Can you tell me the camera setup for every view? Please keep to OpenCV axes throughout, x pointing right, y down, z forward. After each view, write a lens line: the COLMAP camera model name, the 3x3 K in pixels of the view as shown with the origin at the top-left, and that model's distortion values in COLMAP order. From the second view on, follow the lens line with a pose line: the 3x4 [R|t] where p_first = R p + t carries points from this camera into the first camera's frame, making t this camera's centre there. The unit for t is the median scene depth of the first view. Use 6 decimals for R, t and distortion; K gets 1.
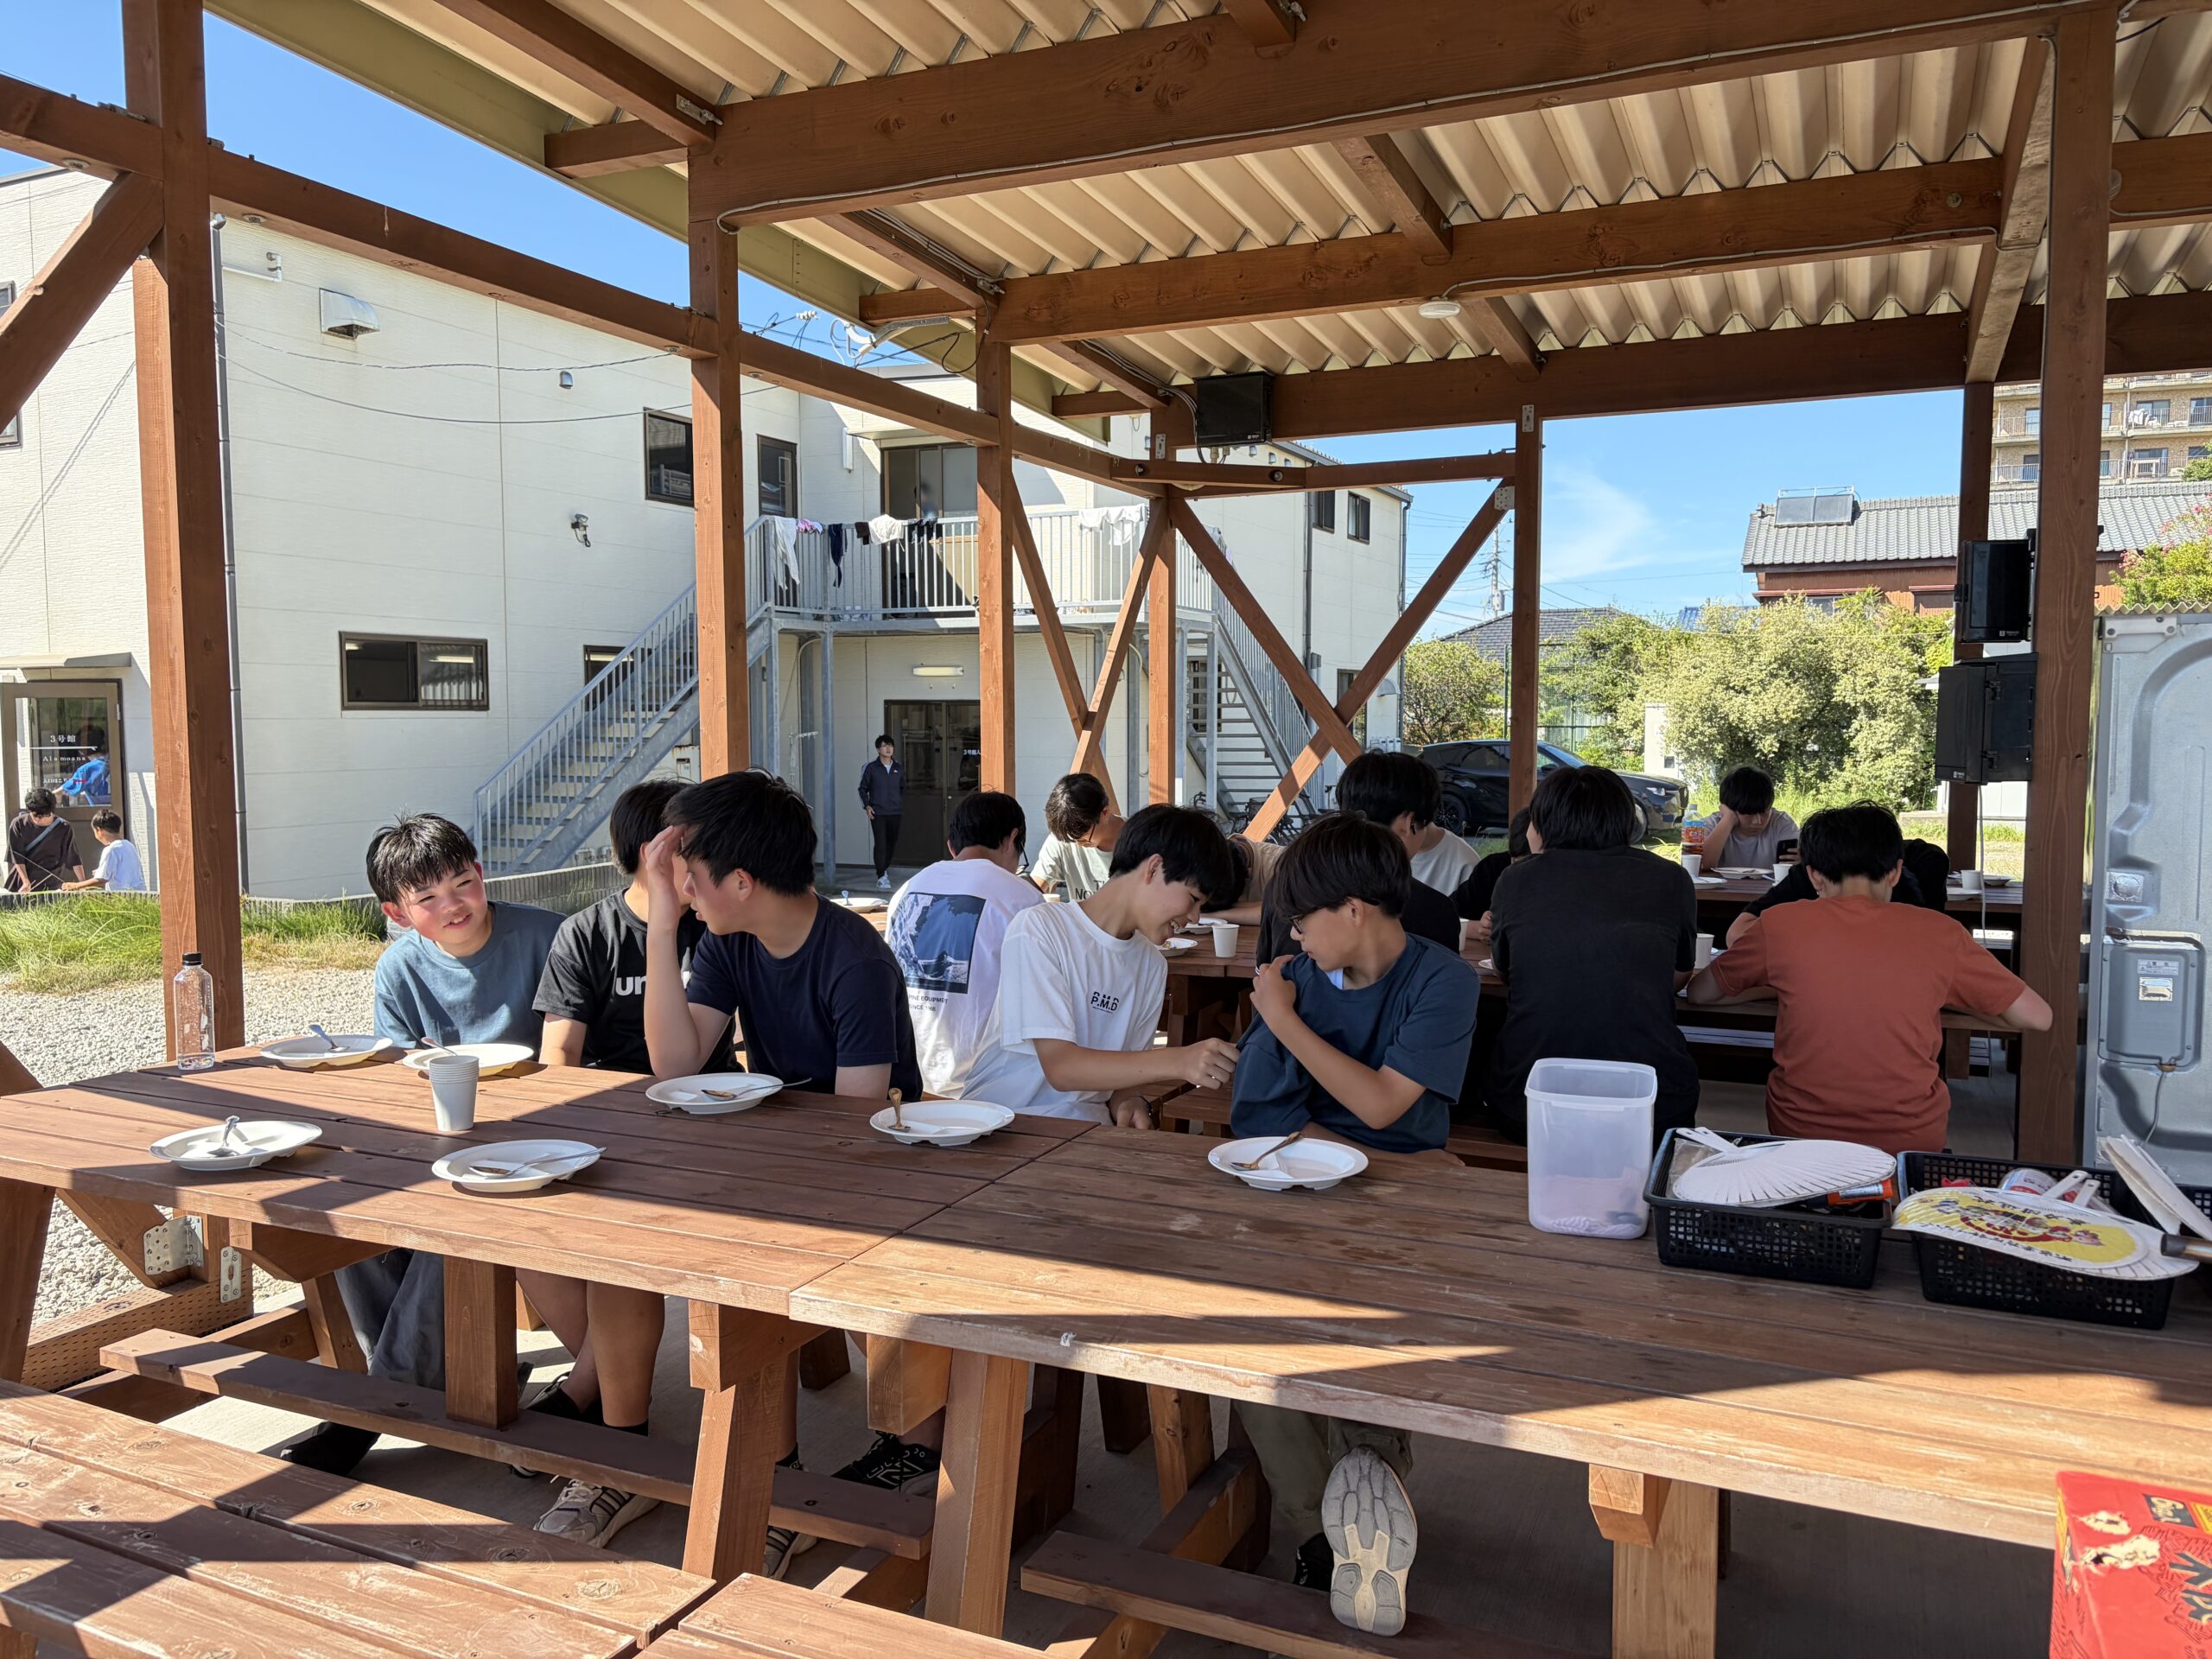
lens RADIAL K [[1660.9, 0, 1104.5], [0, 1660.9, 831.3], [0, 0, 1]] dist [0.026793, -0.029122]
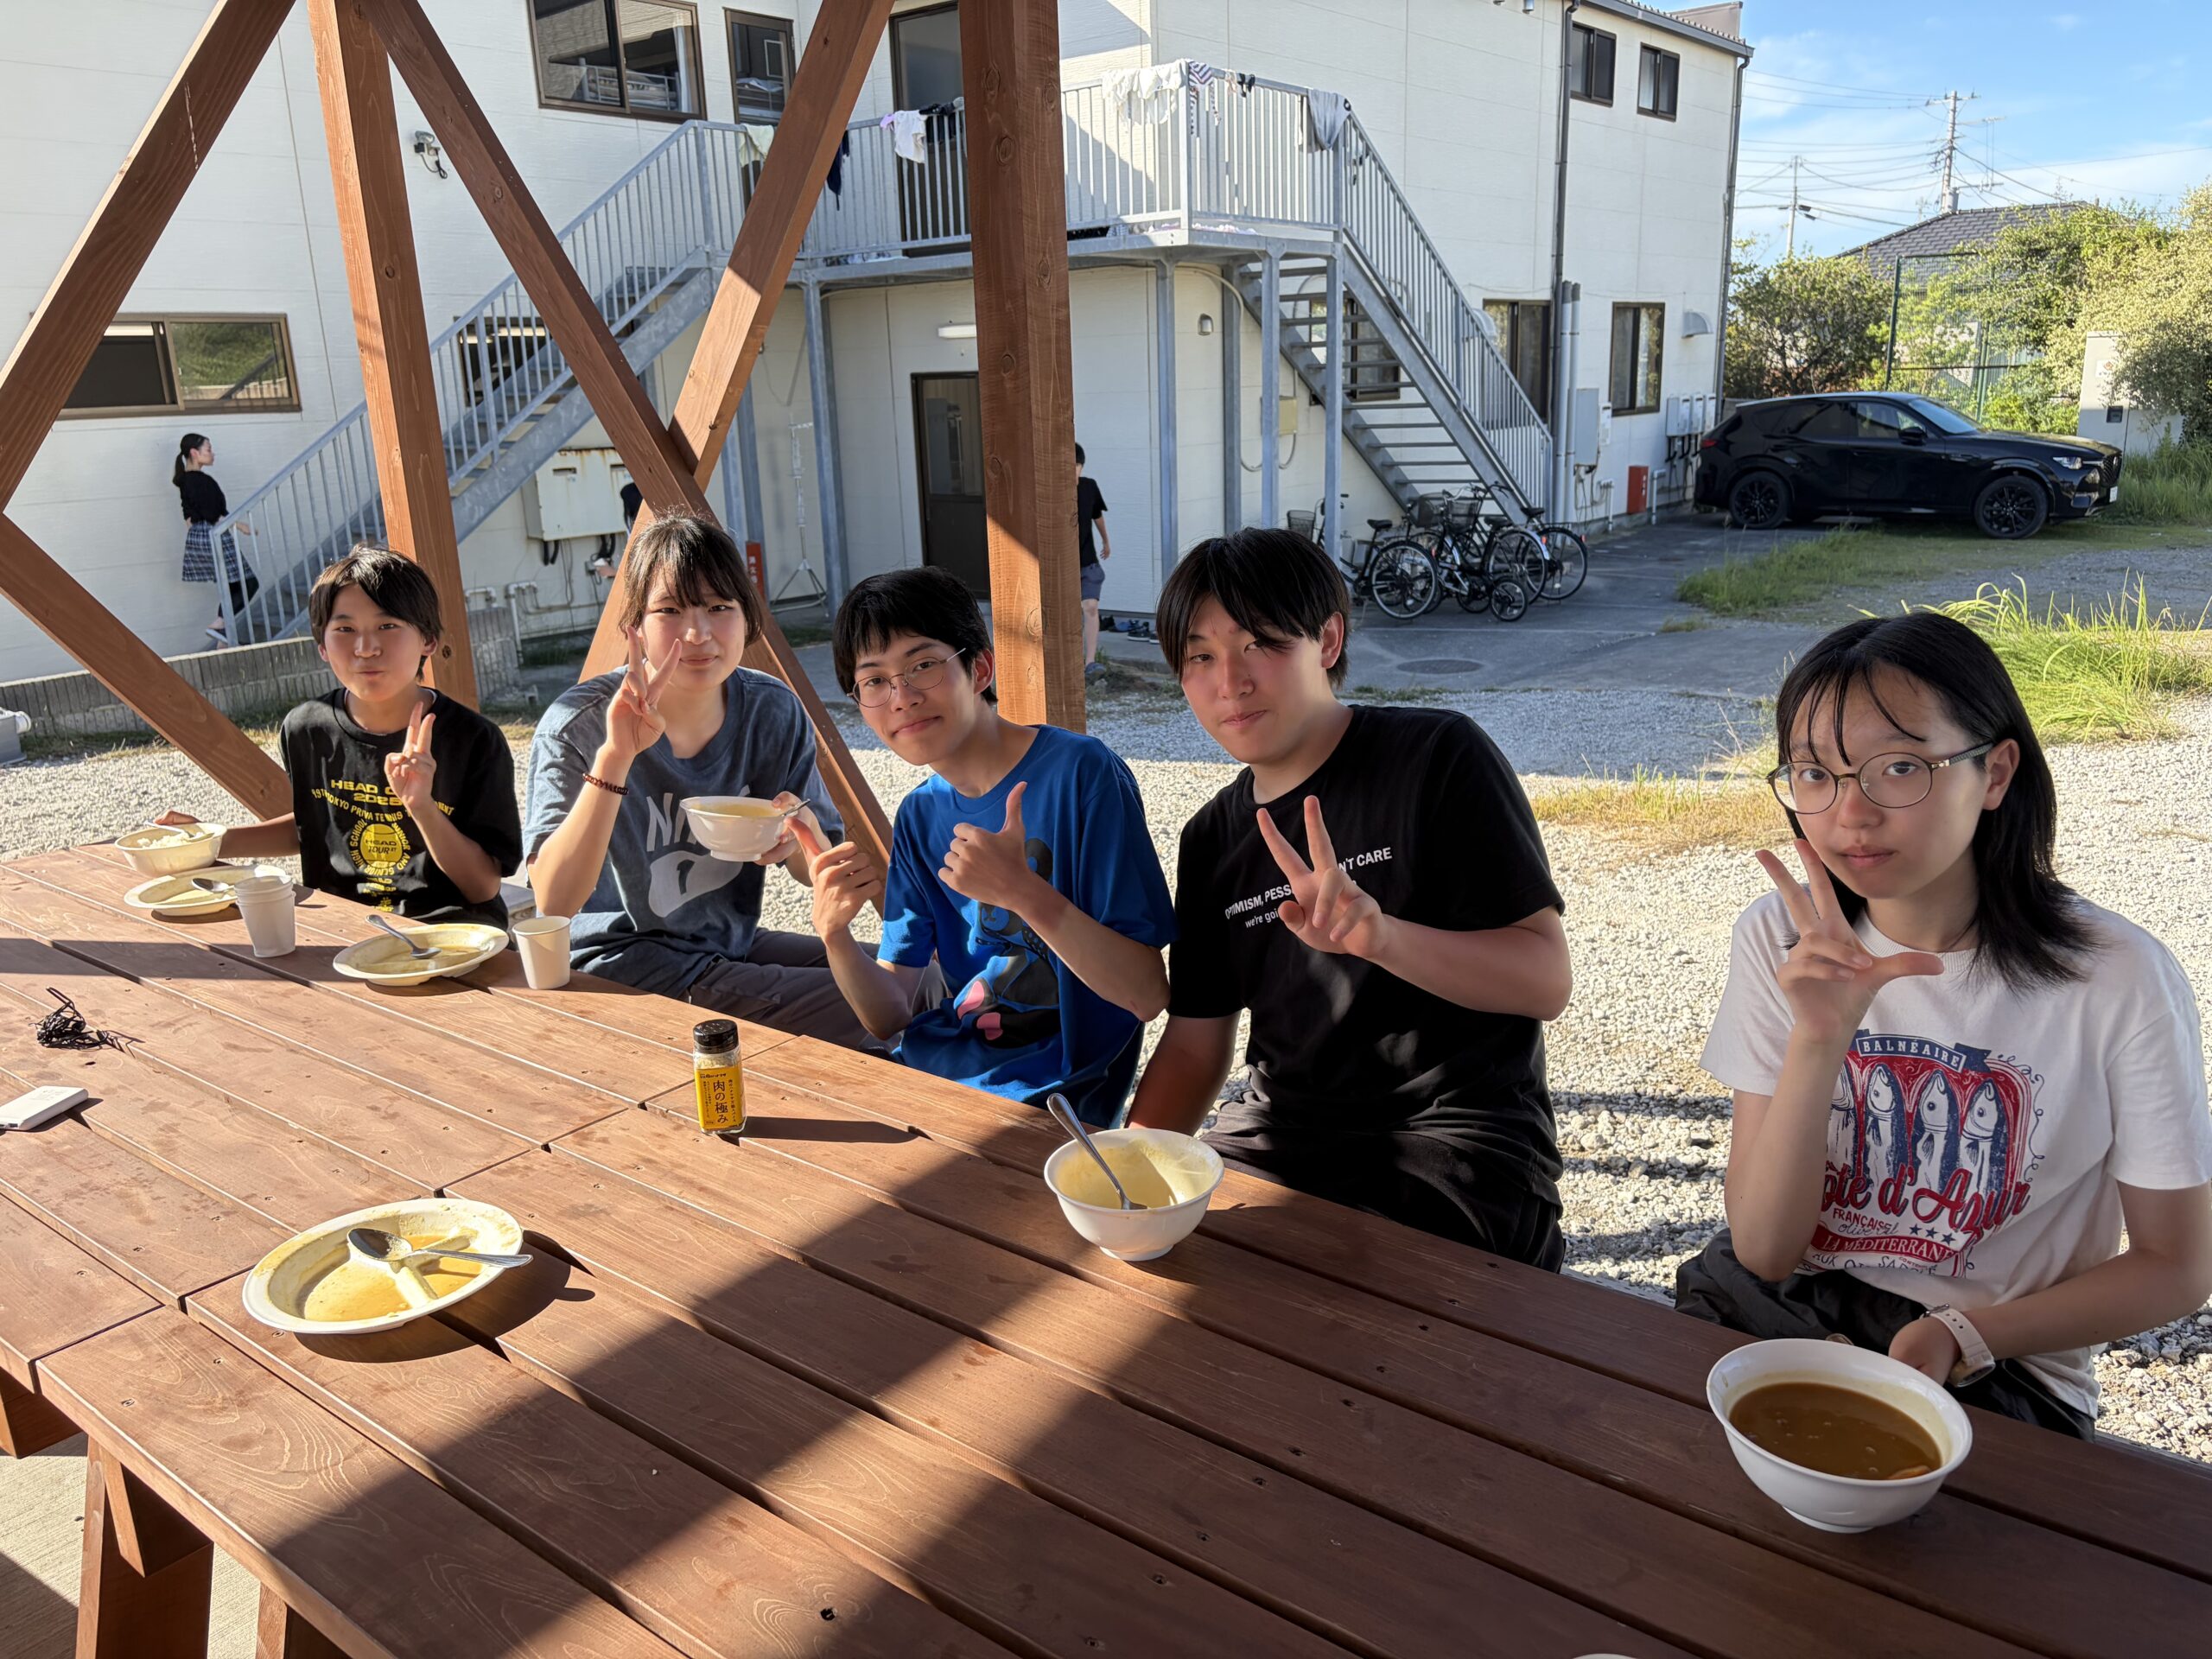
lens RADIAL K [[1660.9, 0, 1111.2], [0, 1660.9, 836.4], [0, 0, 1]] dist [0.026793, -0.029122]
pose [[0.975470, 0.028093, -0.218330, 0.095270], [0.016796, 0.979434, 0.201067, -0.018583], [0.219488, -0.199802, 0.954937, 0.201412]]
